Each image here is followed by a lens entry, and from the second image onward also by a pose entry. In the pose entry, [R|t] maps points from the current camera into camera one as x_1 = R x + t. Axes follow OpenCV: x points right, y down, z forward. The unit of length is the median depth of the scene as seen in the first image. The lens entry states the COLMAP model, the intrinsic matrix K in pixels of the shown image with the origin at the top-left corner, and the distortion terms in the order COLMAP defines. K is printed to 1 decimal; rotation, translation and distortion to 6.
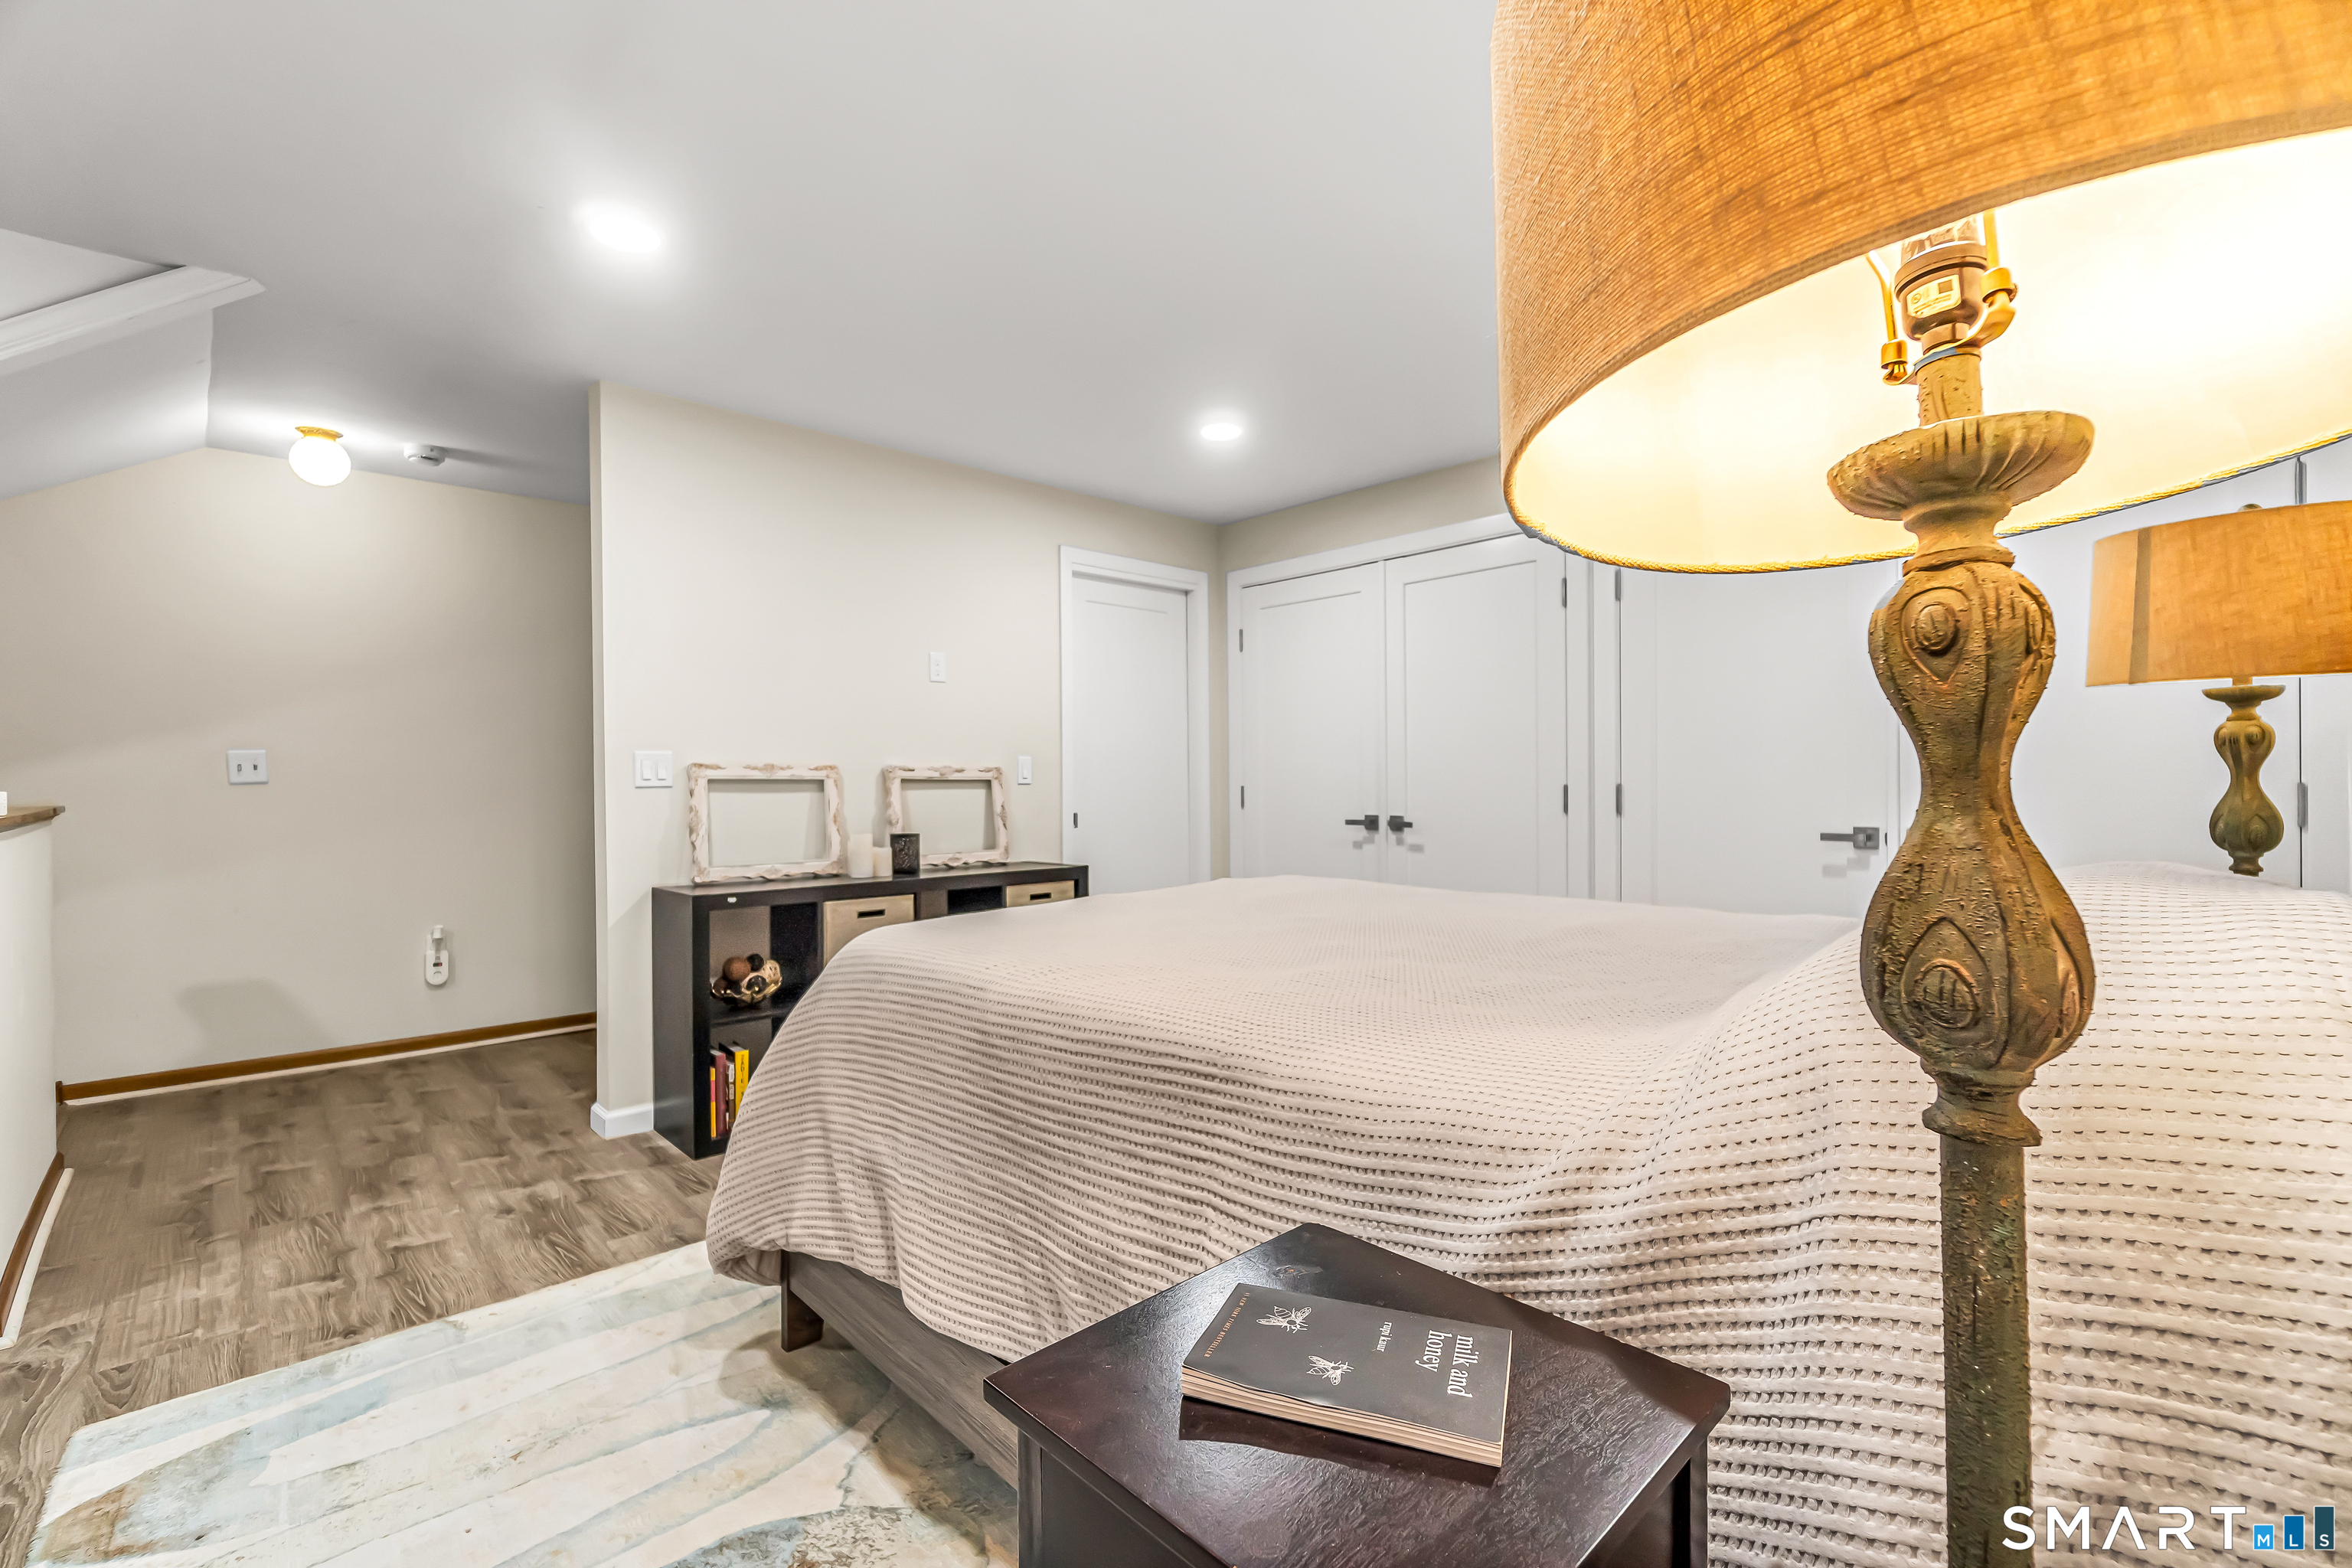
lens RADIAL K [[1025.3, 0, 1176.0], [0, 1025.3, 784.0], [0, 0, 1]] dist [-0.003048, -0.000270]
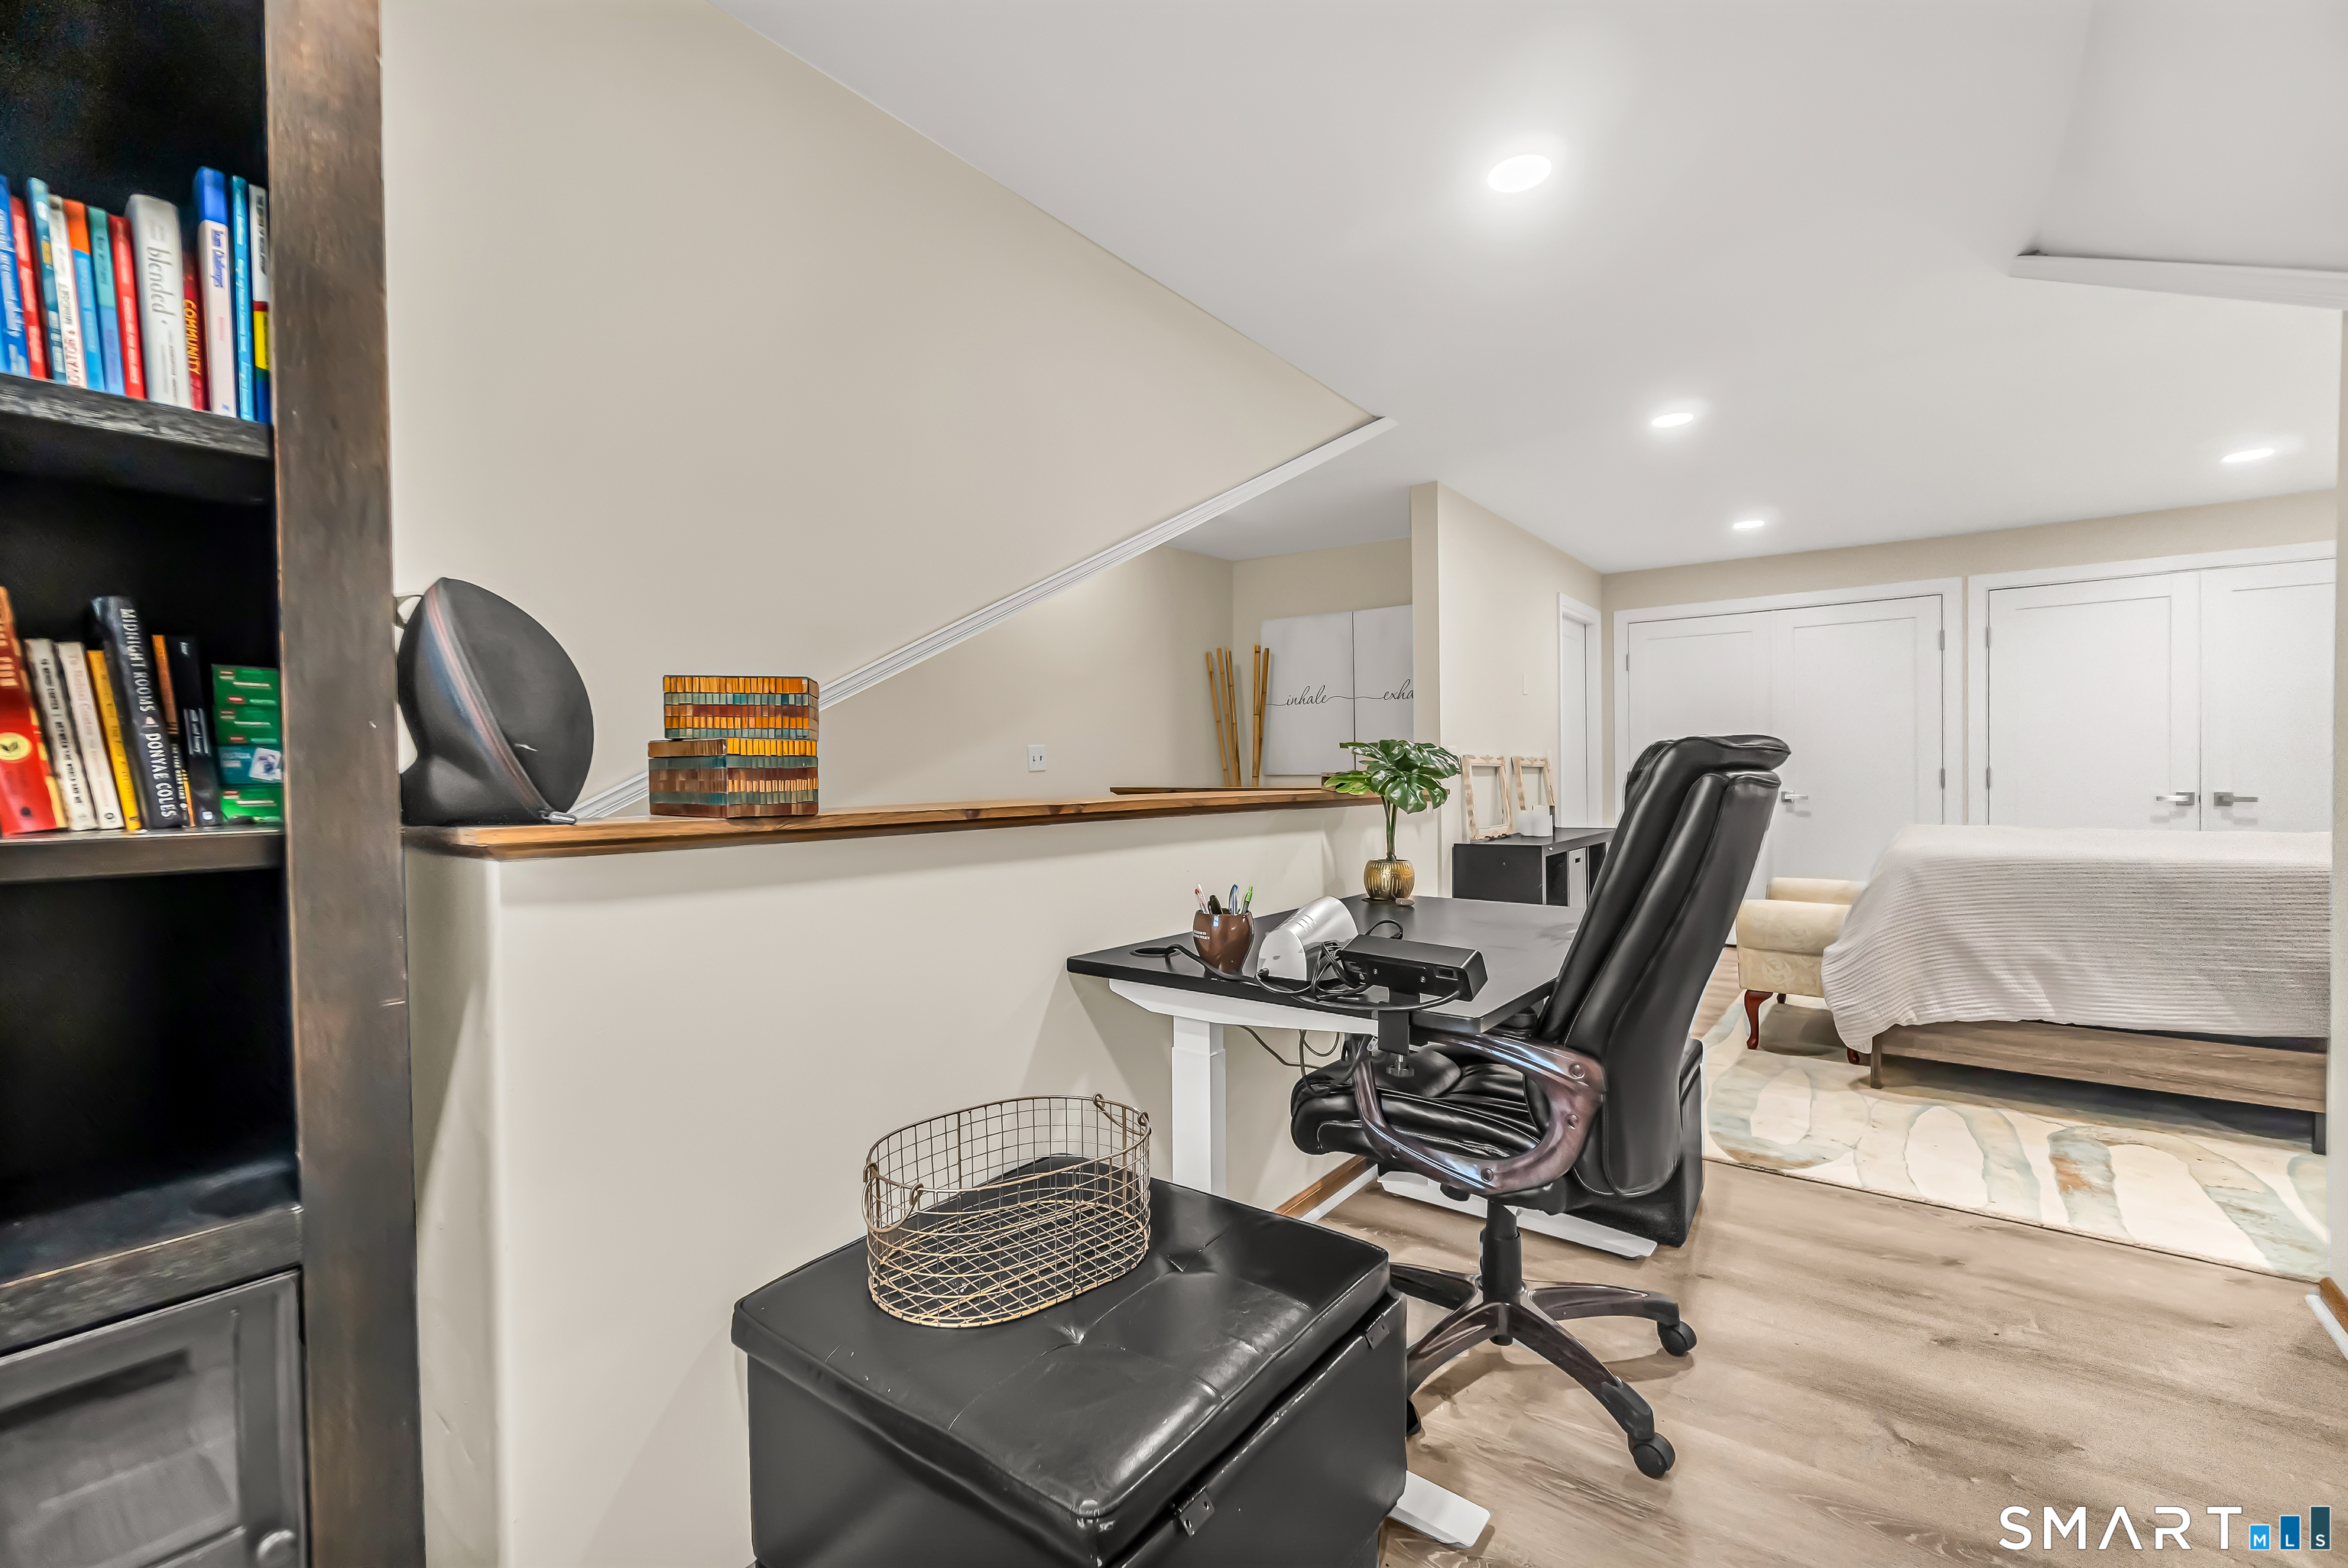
lens RADIAL K [[1023.4, 0, 1174.0], [0, 1023.4, 784.0], [0, 0, 1]] dist [-0.003048, -0.000270]
pose [[0.983942, -0.007097, 0.178346, -1.322147], [0.005891, 0.999956, 0.007291, 0.008870], [-0.178390, -0.006123, 0.983941, -0.351178]]
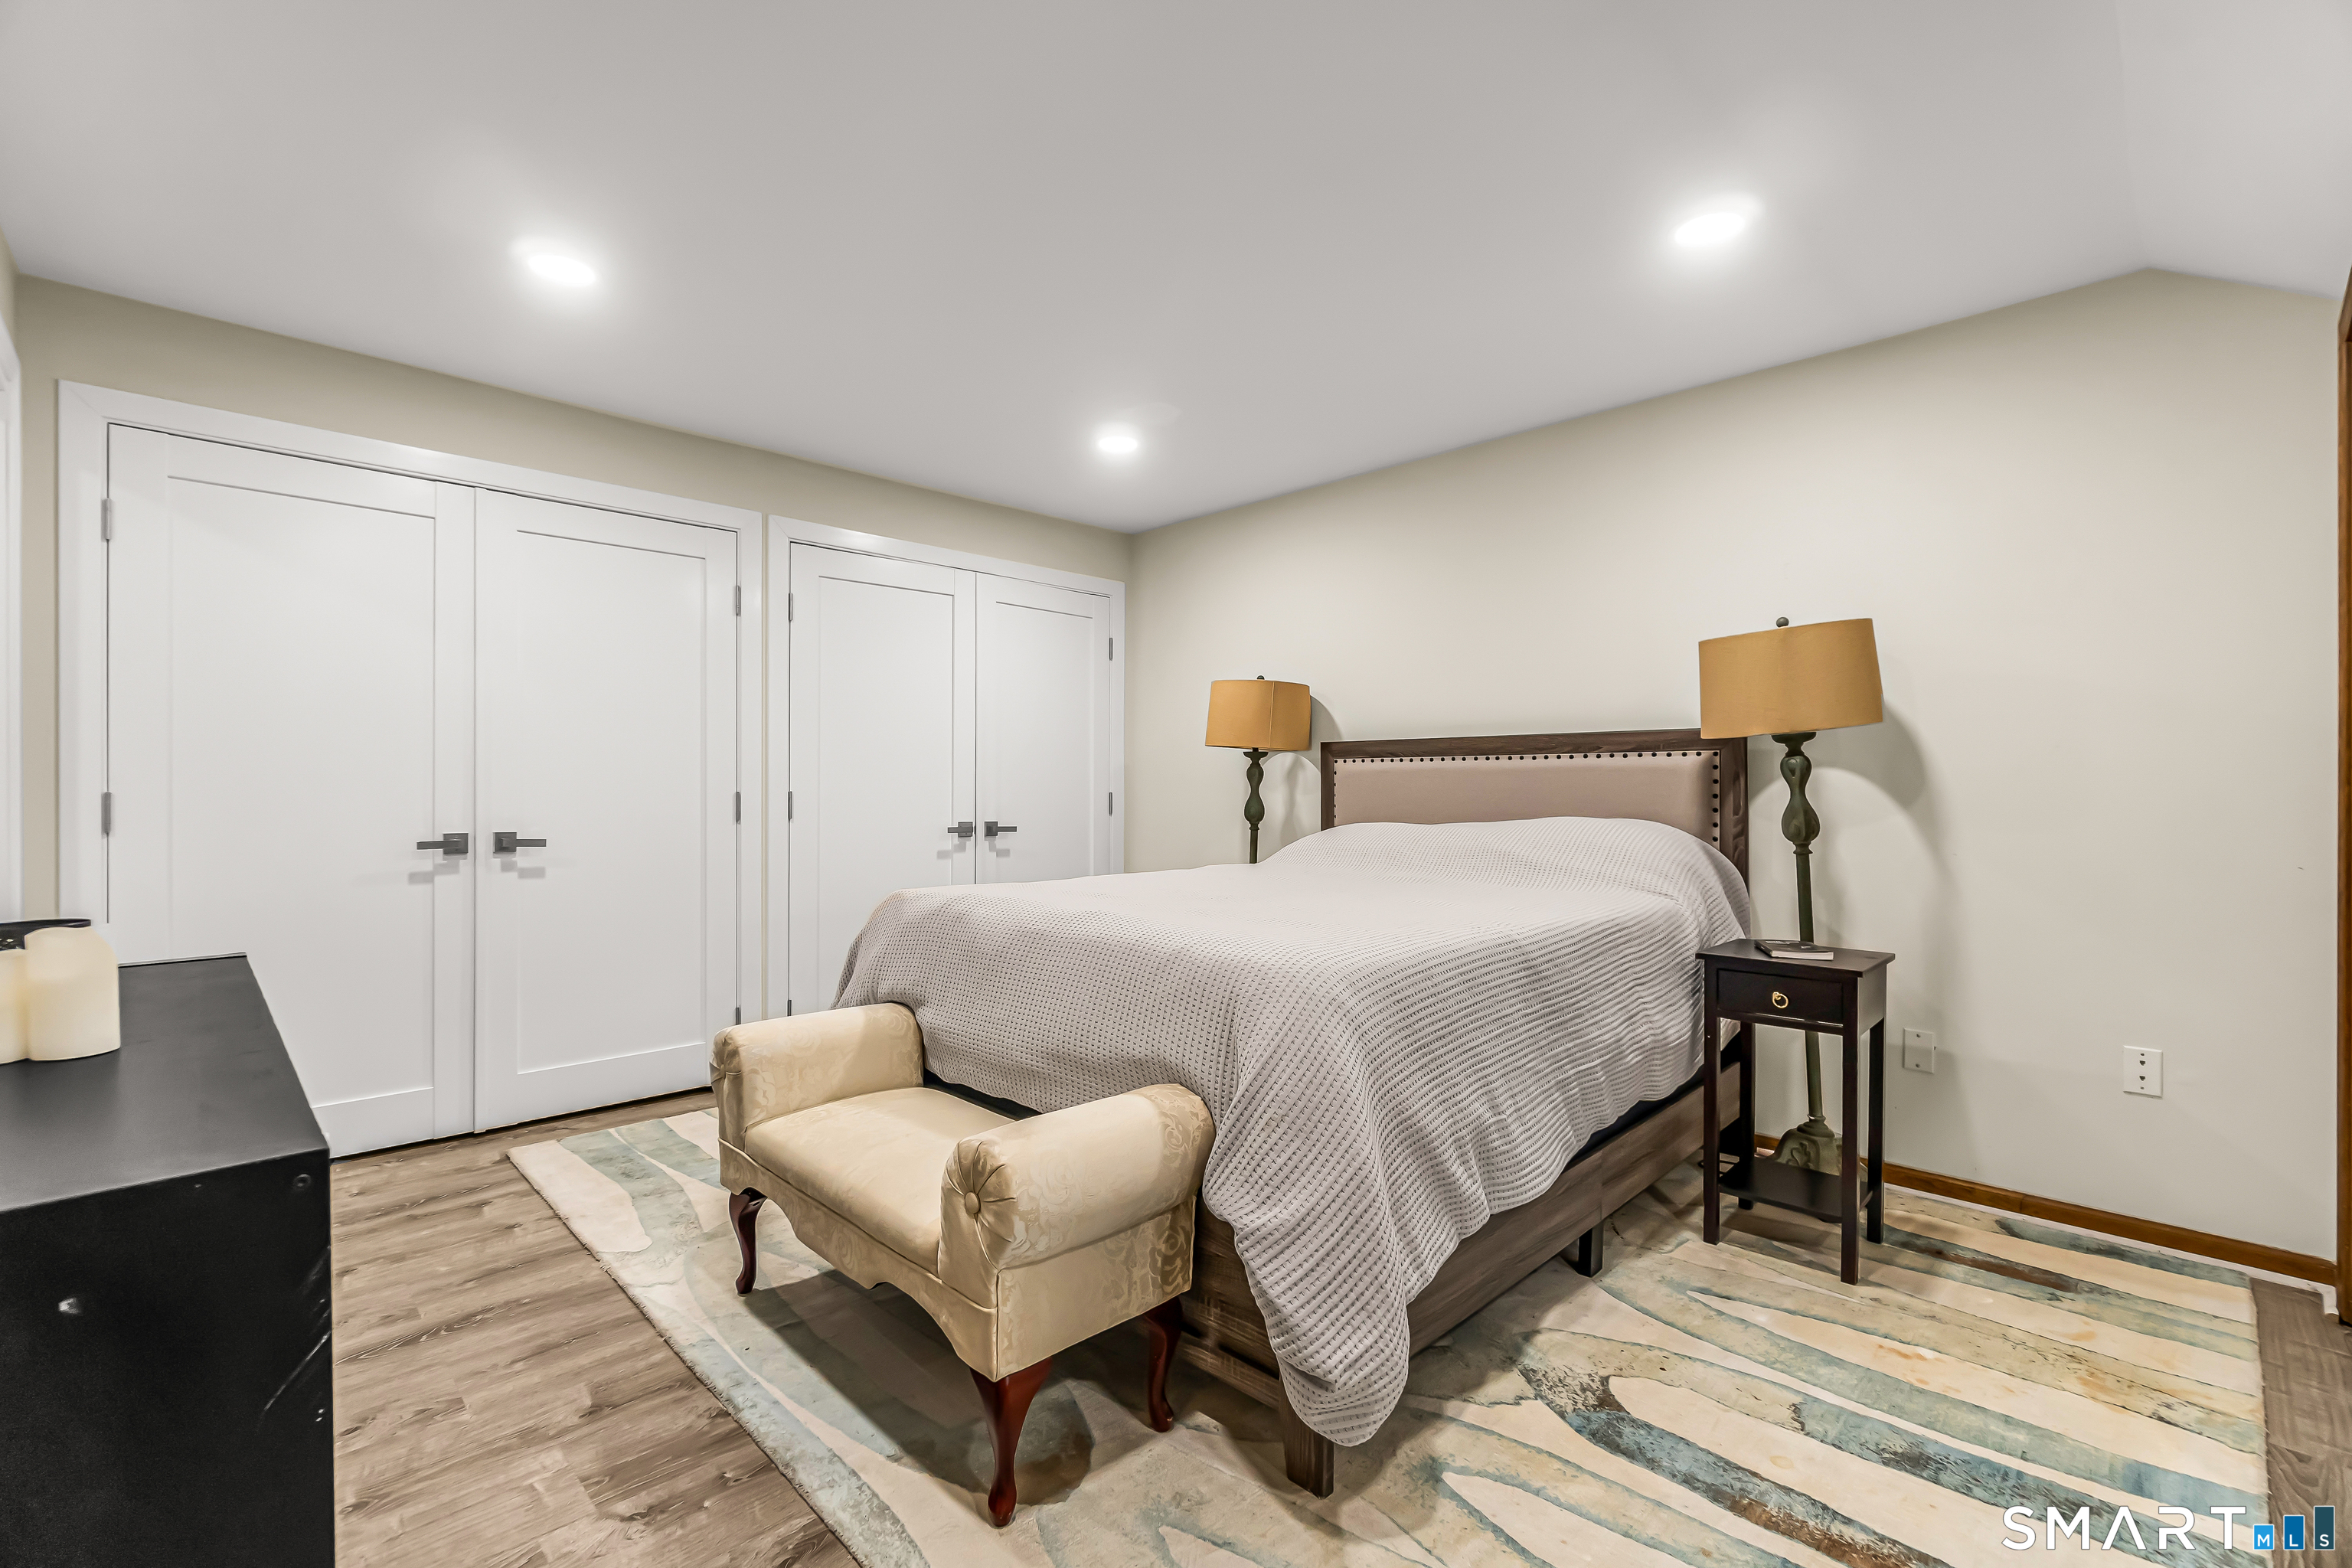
lens RADIAL K [[1025.3, 0, 1176.0], [0, 1025.3, 784.0], [0, 0, 1]] dist [-0.003048, -0.000270]
pose [[-0.031563, 0.006005, 0.999484, -0.842321], [-0.003713, 0.999974, -0.006126, -0.002666], [-0.999495, -0.003905, -0.031540, 0.813886]]
